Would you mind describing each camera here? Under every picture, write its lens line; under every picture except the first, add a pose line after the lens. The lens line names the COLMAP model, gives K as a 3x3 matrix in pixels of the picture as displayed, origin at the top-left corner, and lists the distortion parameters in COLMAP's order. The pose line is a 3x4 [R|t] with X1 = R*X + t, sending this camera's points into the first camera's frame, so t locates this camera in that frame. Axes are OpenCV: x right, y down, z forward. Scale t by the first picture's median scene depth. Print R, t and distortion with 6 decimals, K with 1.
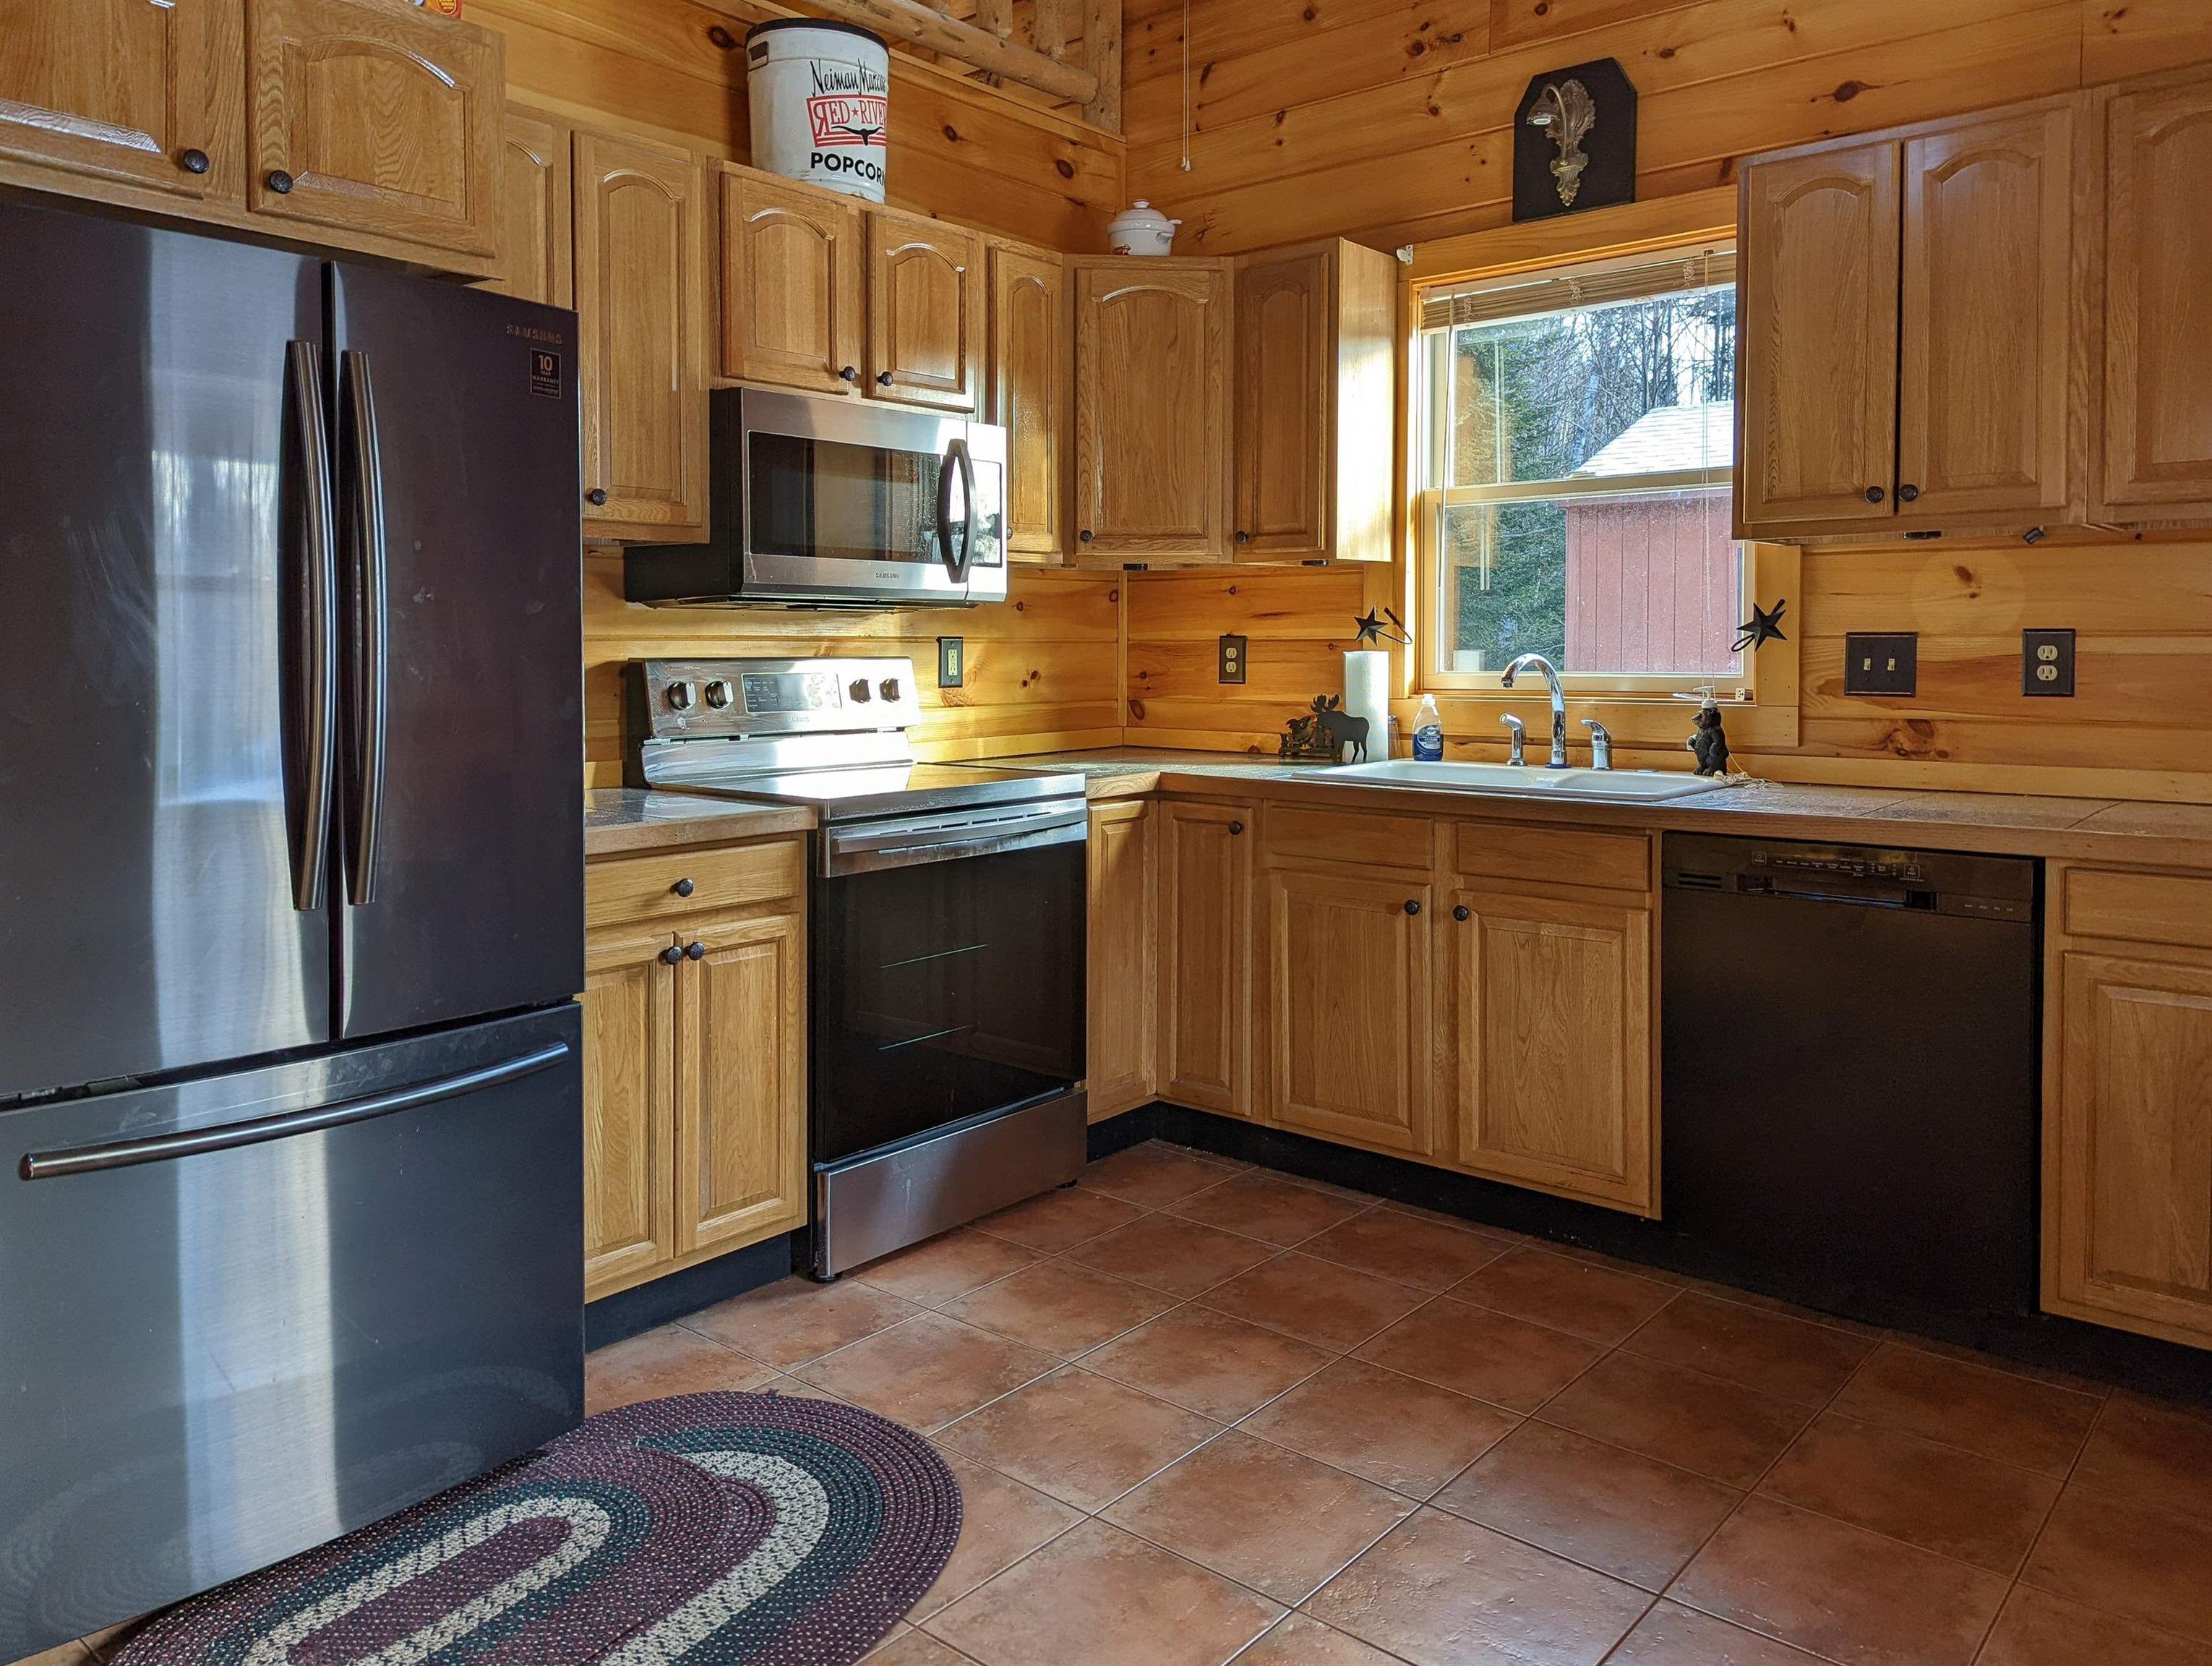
lens RADIAL K [[1598.6, 0, 1087.5], [0, 1598.6, 675.6], [0, 0, 1]] dist [0.093363, -0.069244]
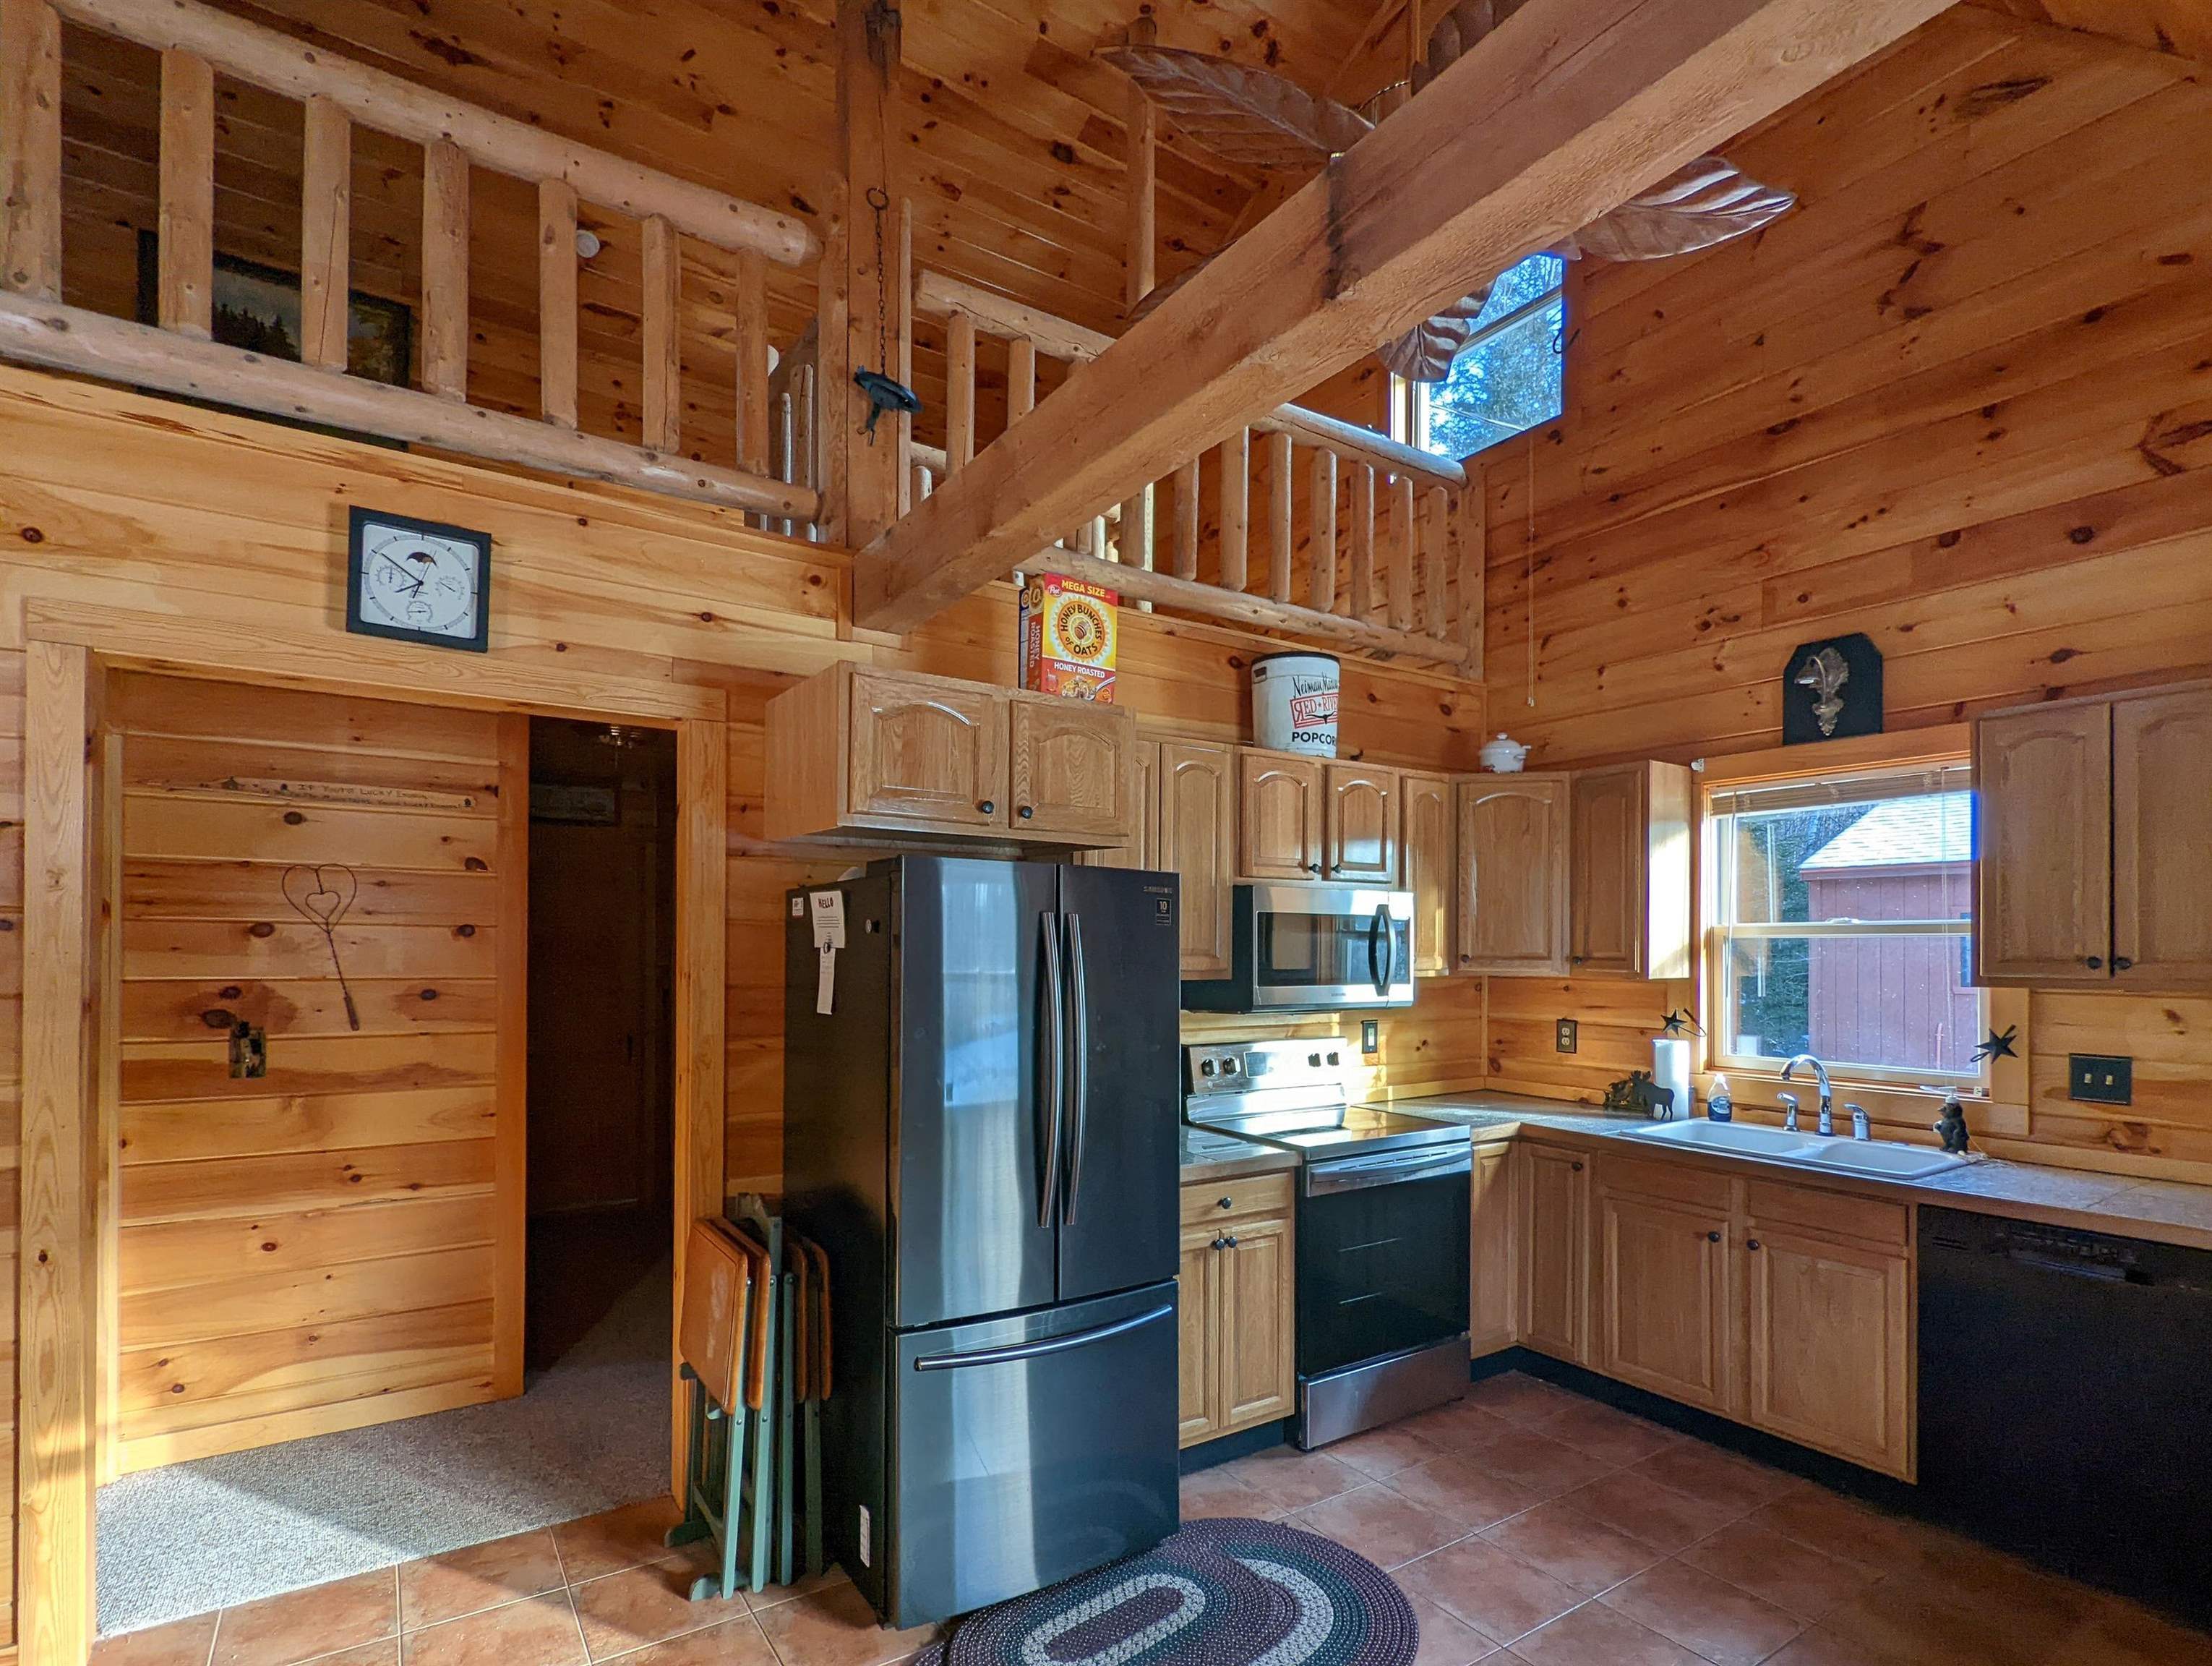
lens RADIAL K [[1089.9, 0, 1105.7], [0, 1089.9, 935.3], [0, 0, 1]] dist [0.005248, -0.001158]
pose [[0.961349, 0.002237, -0.275325, -0.050586], [-0.010898, 0.999492, -0.029933, -0.087265], [0.275118, 0.031777, 0.960885, -0.090851]]
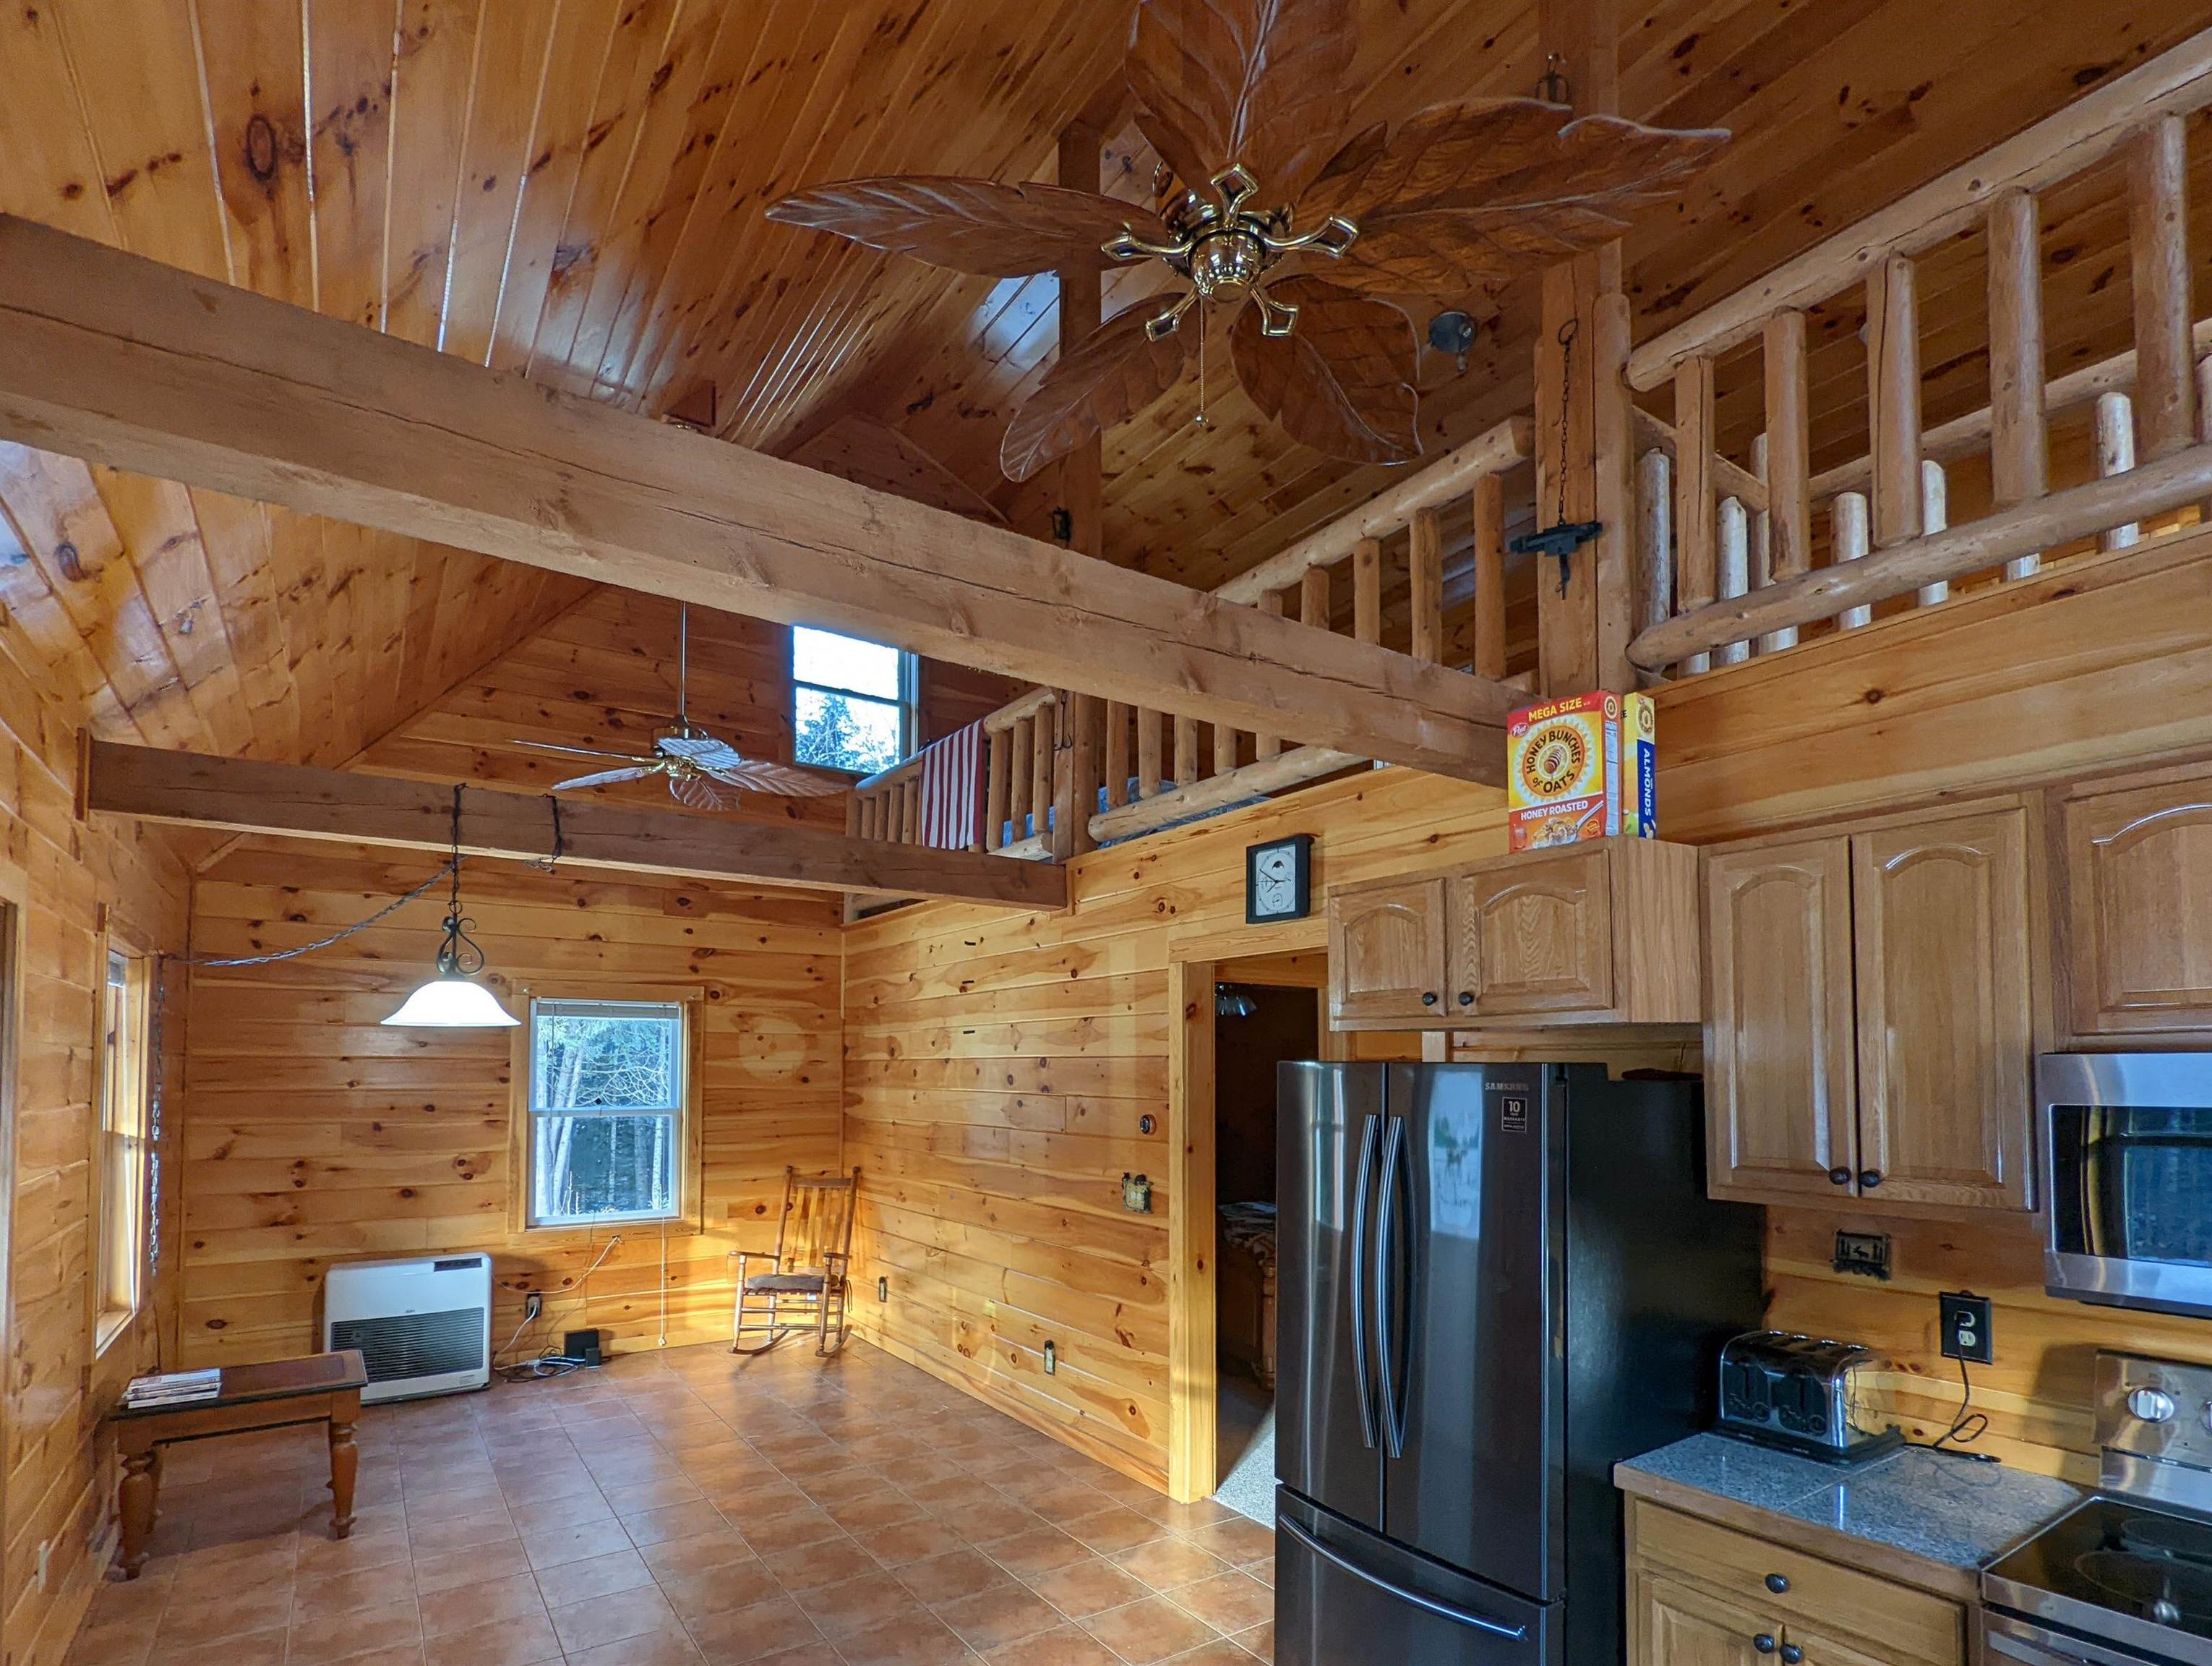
lens RADIAL K [[1089.9, 0, 1066.8], [0, 1089.9, 1042.0], [0, 0, 1]] dist [0.005248, -0.001158]
pose [[-0.266512, -0.031262, -0.963324, 0.443887], [-0.019486, 0.999444, -0.027043, -0.148681], [0.963635, 0.011564, -0.266973, 0.610056]]
